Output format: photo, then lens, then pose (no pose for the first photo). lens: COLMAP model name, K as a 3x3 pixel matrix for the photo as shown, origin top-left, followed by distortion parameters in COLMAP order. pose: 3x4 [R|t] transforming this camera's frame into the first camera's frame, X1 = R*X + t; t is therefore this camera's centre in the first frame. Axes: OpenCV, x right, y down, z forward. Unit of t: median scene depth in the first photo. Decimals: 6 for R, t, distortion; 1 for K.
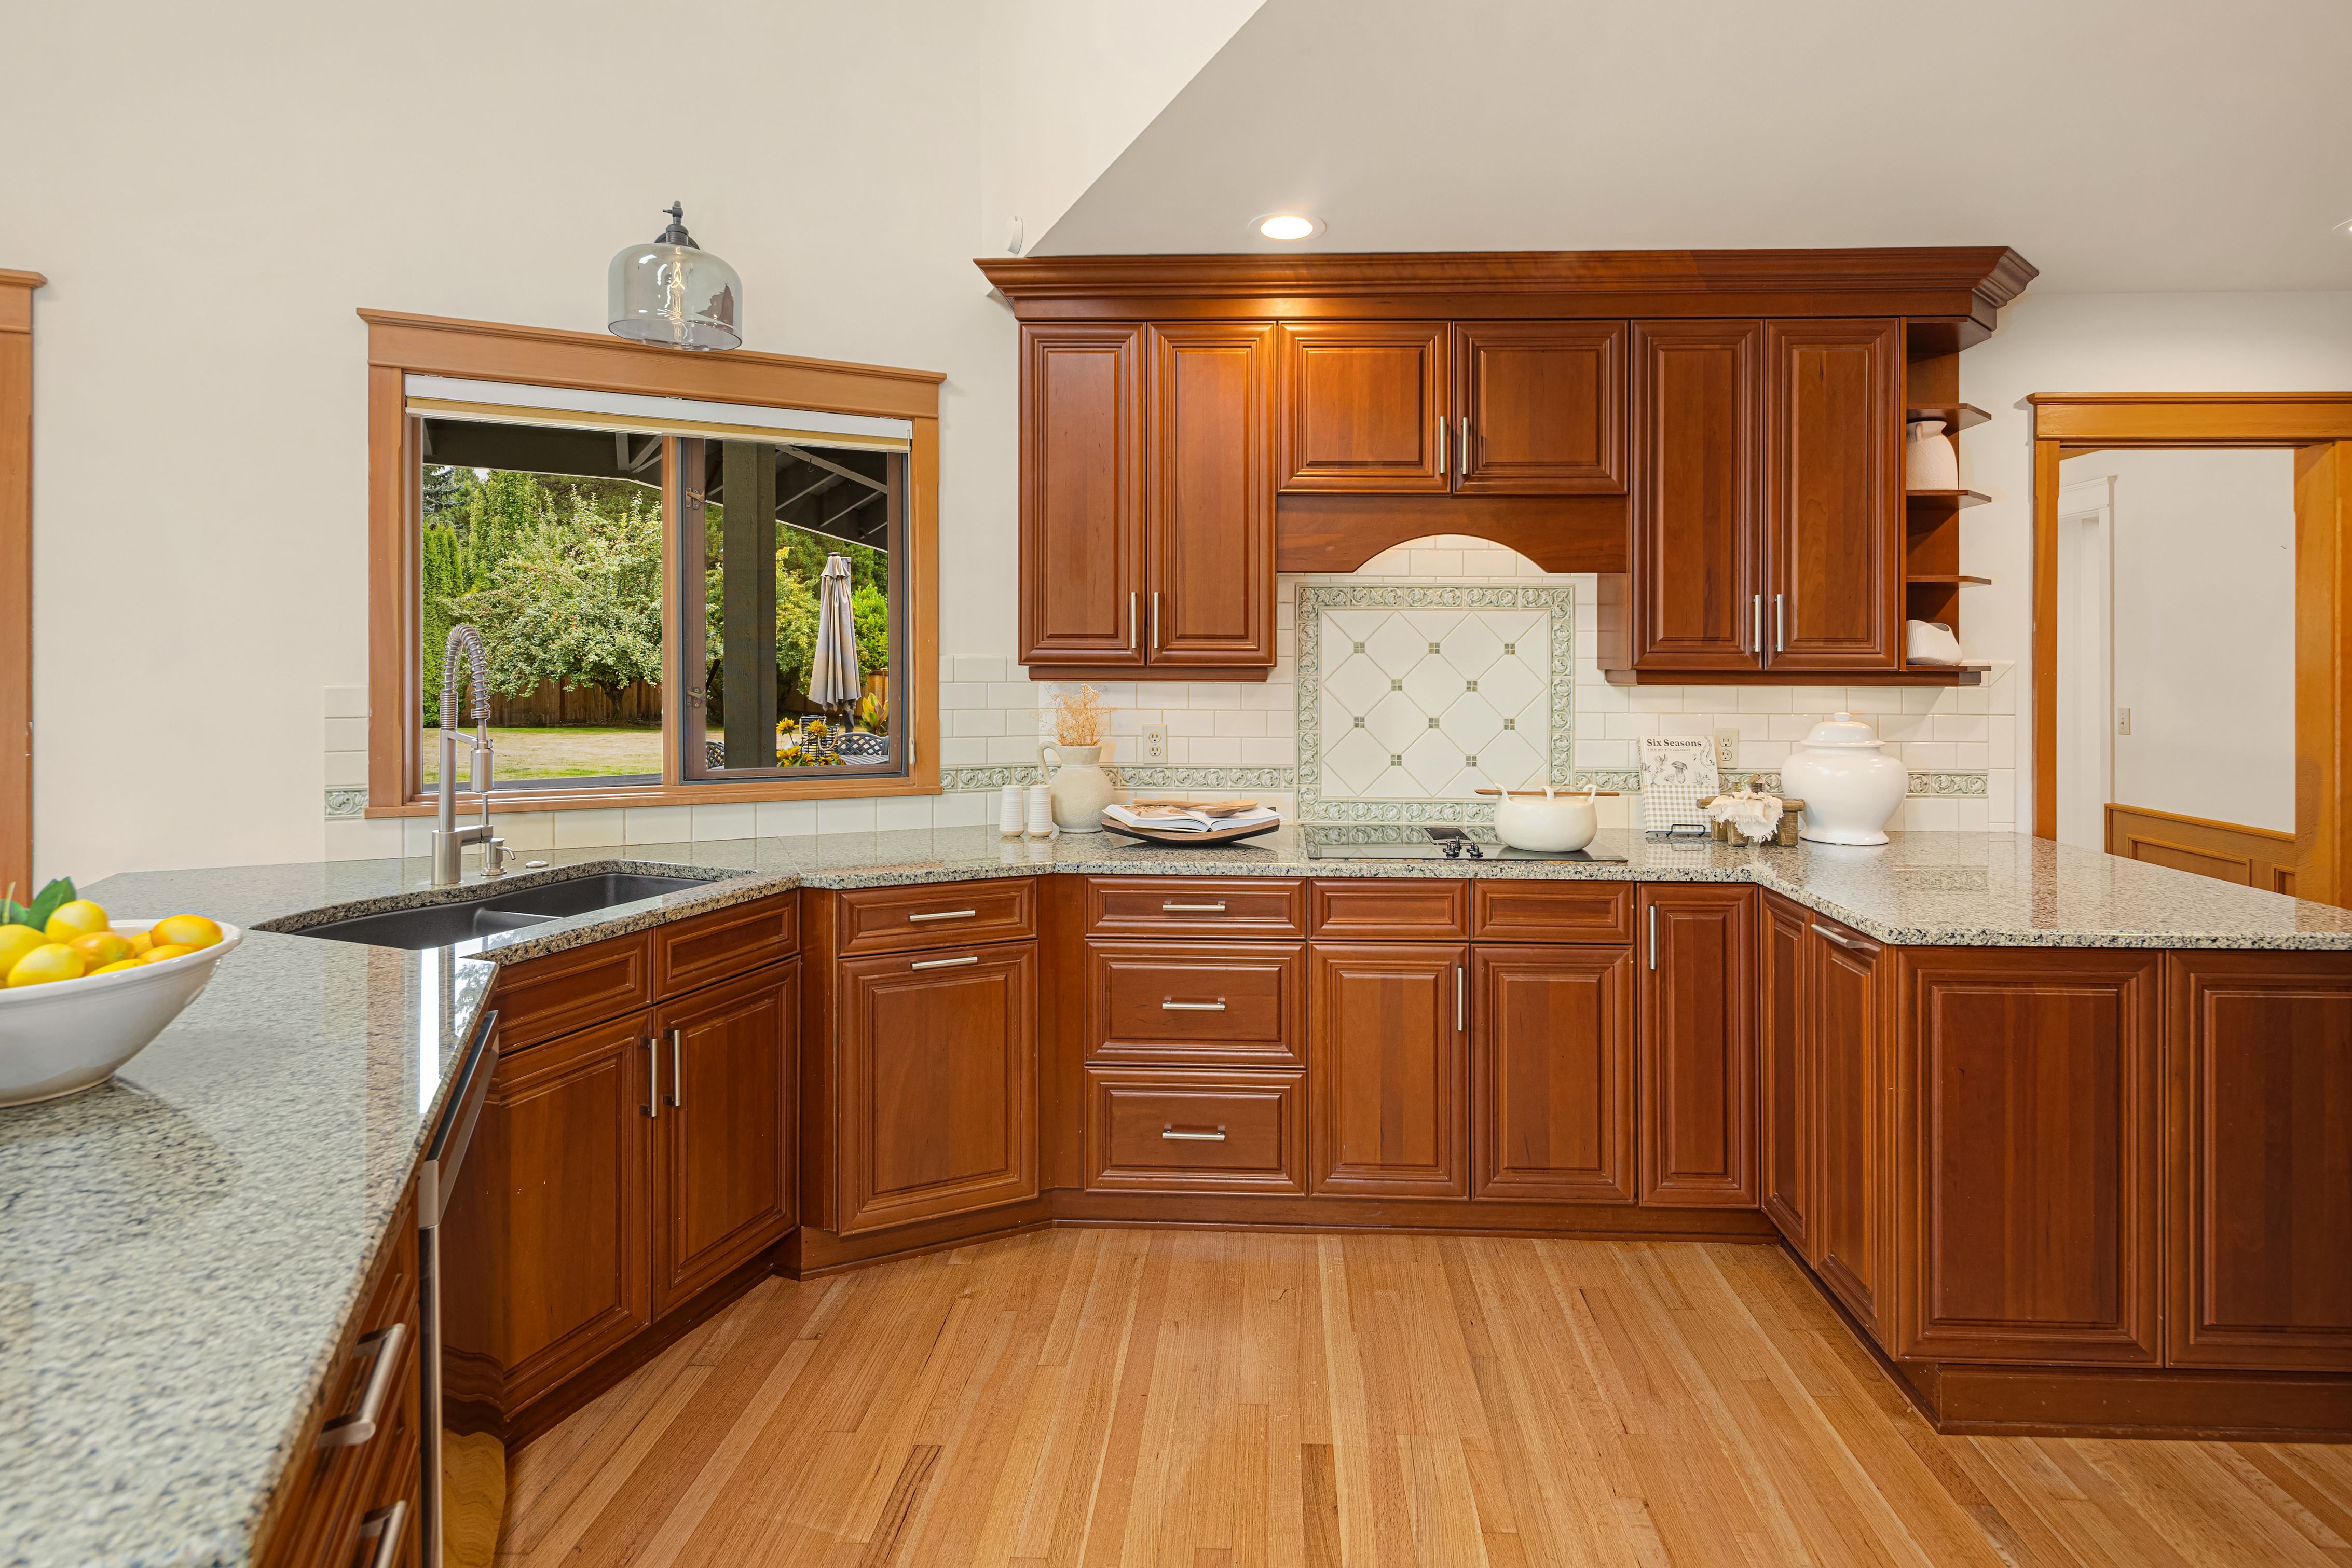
lens RADIAL K [[1191.8, 0, 1214.9], [0, 1191.8, 658.3], [0, 0, 1]] dist [-0.000112, 0.002175]
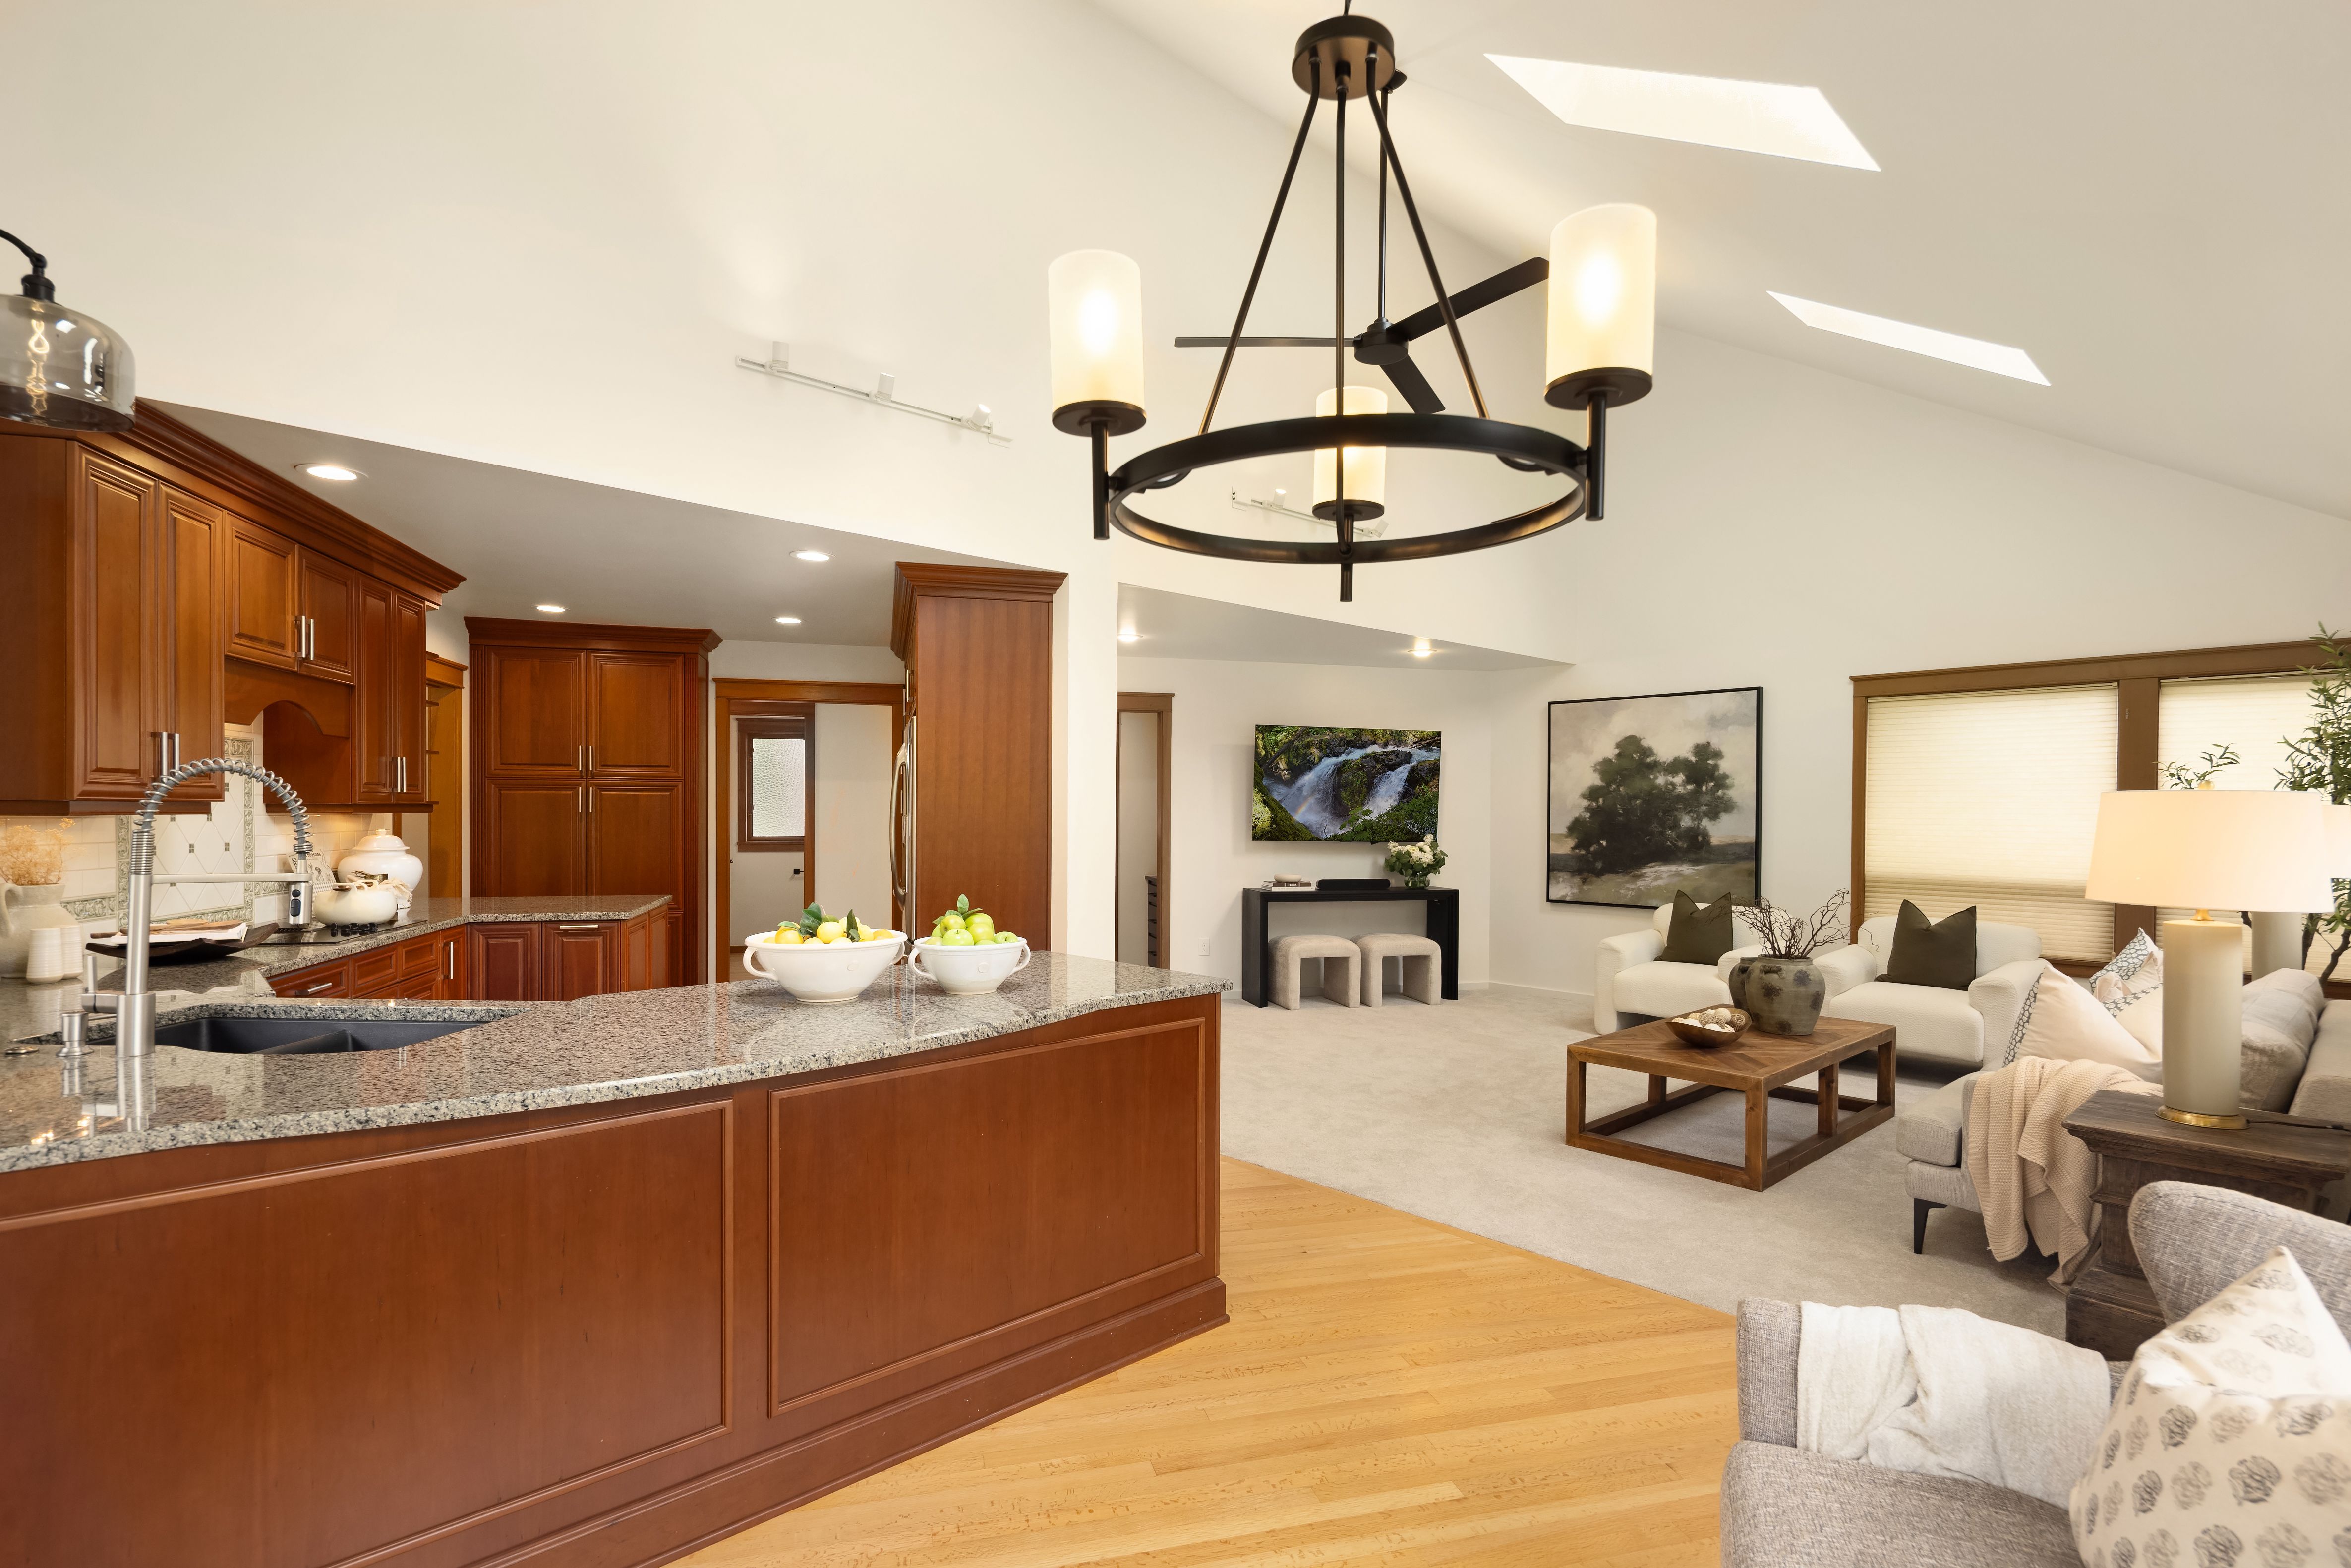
lens RADIAL K [[1126.6, 0, 1187.7], [0, 1126.6, 828.8], [0, 0, 1]] dist [0.003063, -0.003419]
pose [[-0.293791, -0.023642, 0.955577, -1.315464], [-0.007266, 0.999720, 0.022500, 0.002290], [-0.955842, -0.000333, -0.293881, 0.413912]]
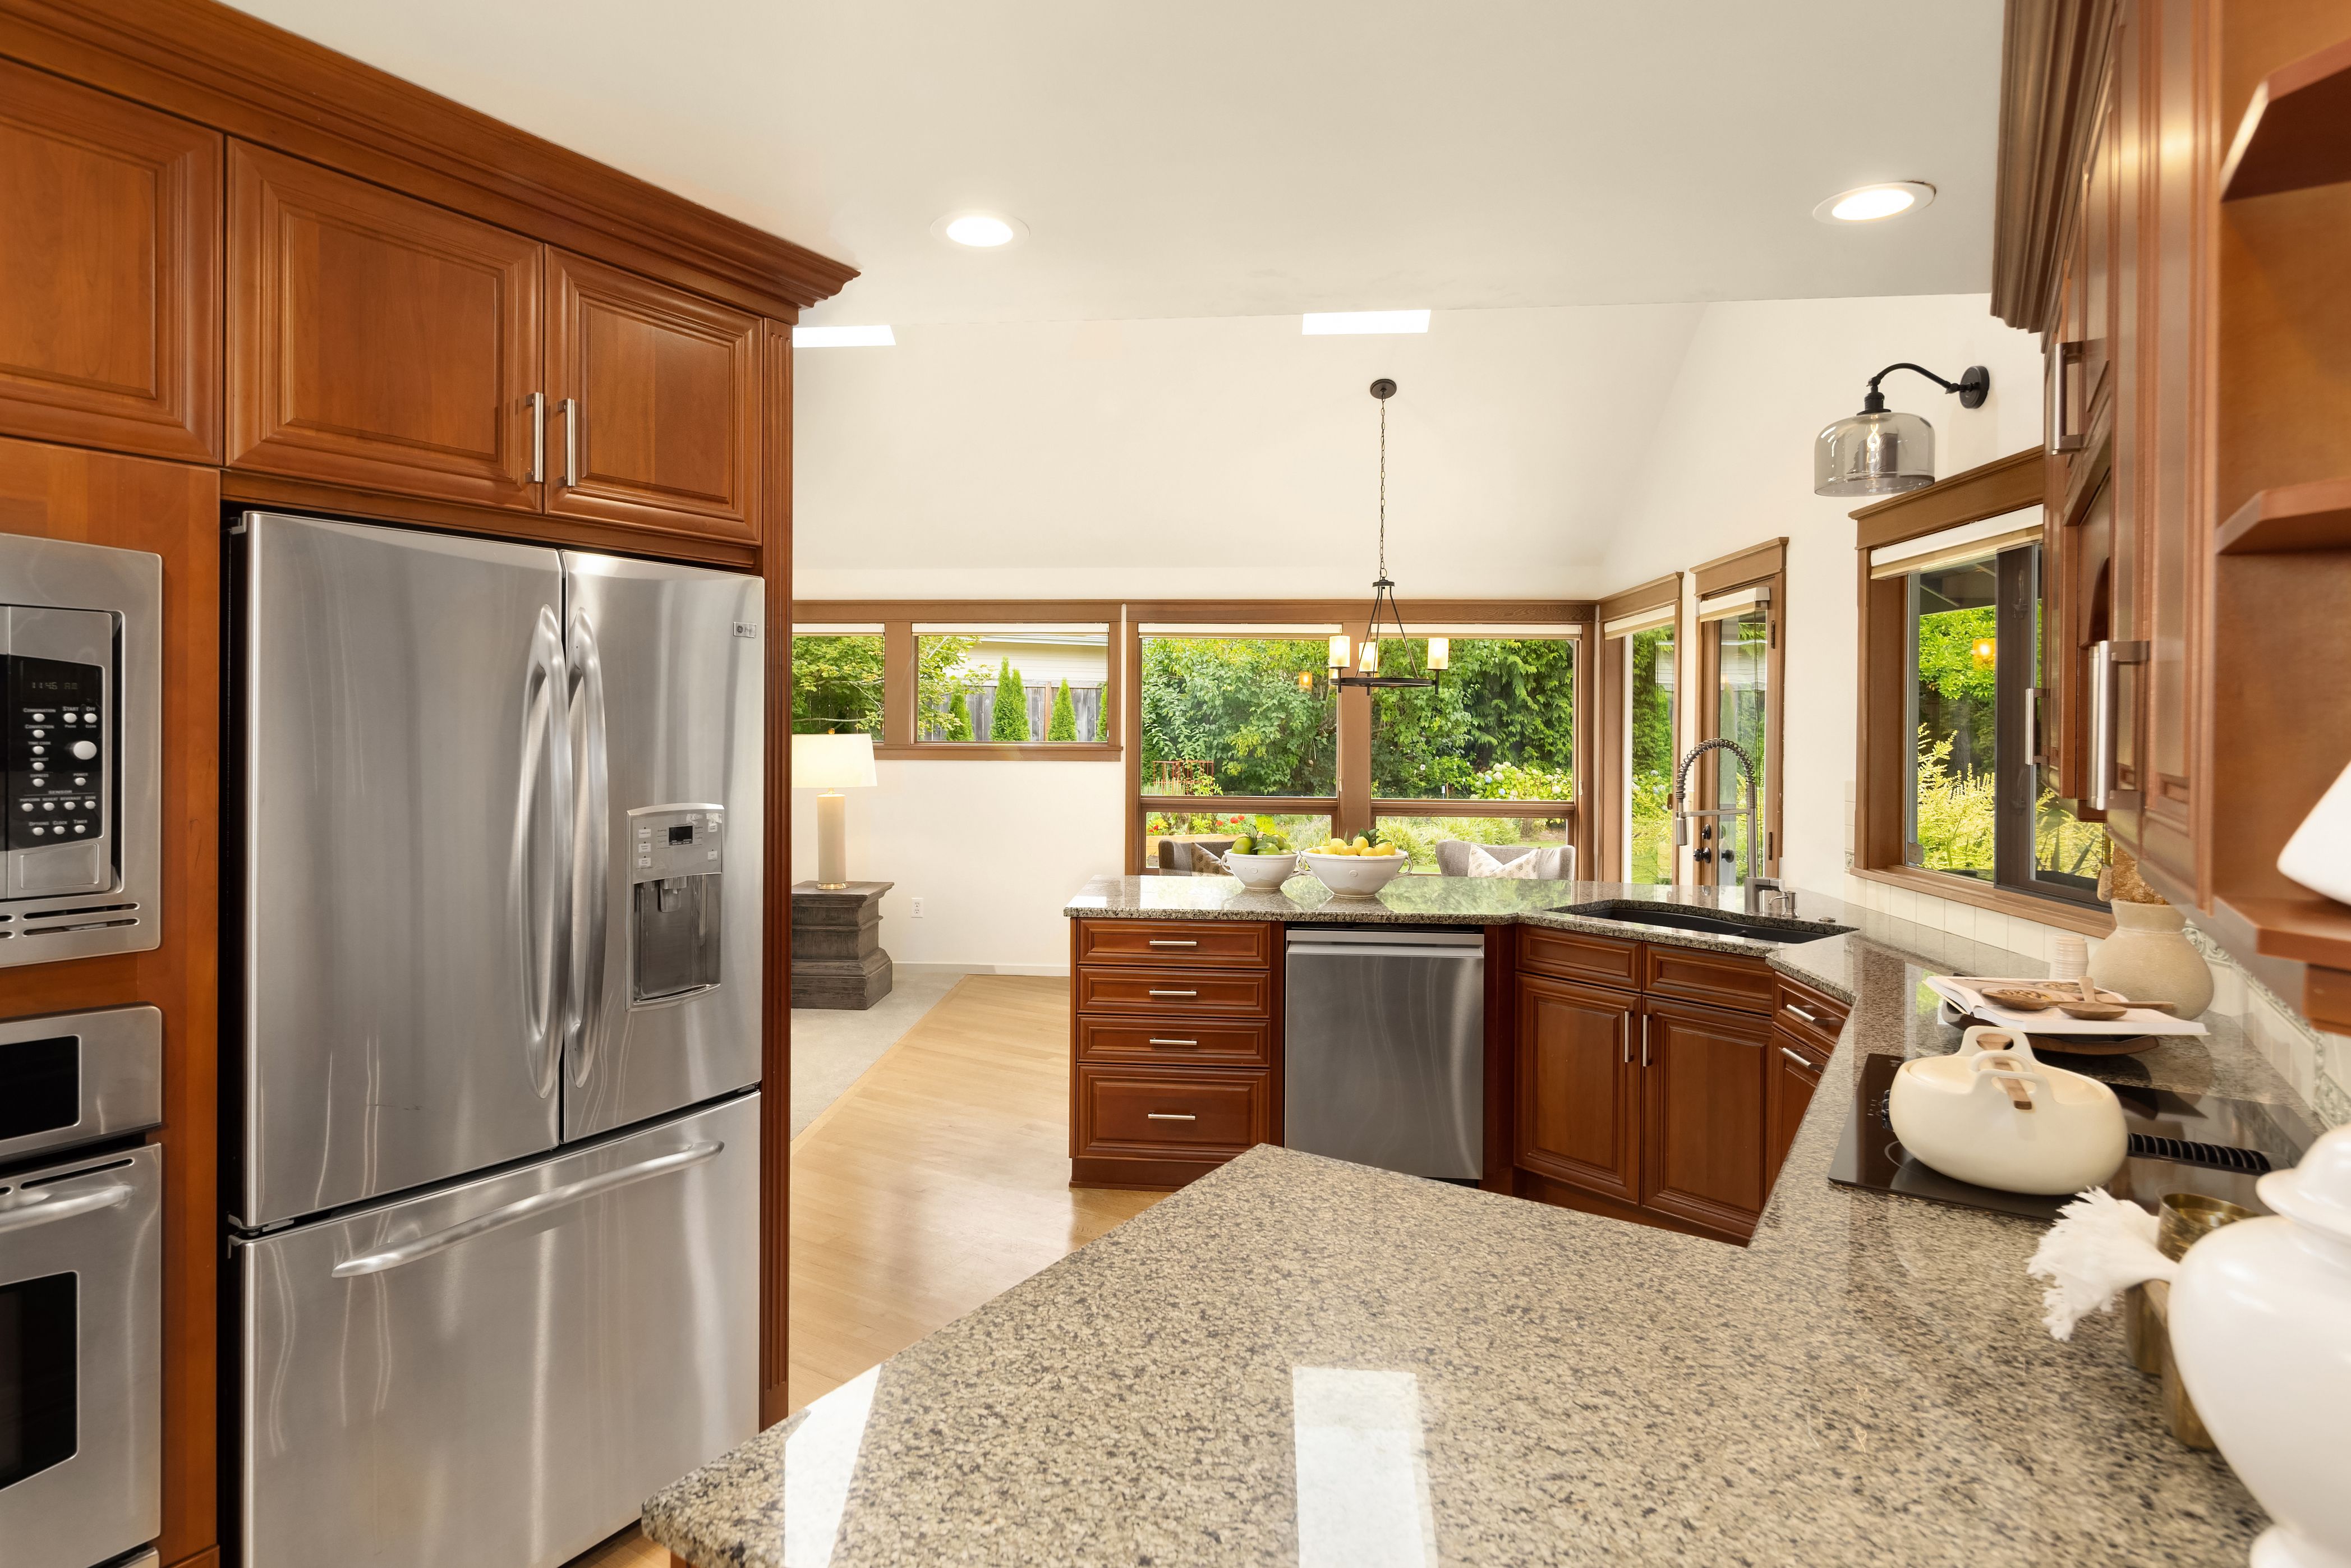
lens RADIAL K [[1272.1, 0, 1130.1], [0, 1272.1, 746.6], [0, 0, 1]] dist [0.006281, 0.000848]
pose [[-0.512807, 0.006019, -0.858483, 0.896140], [-0.010329, 0.999860, 0.013181, -0.023883], [0.858442, 0.015626, -0.512673, 0.921275]]
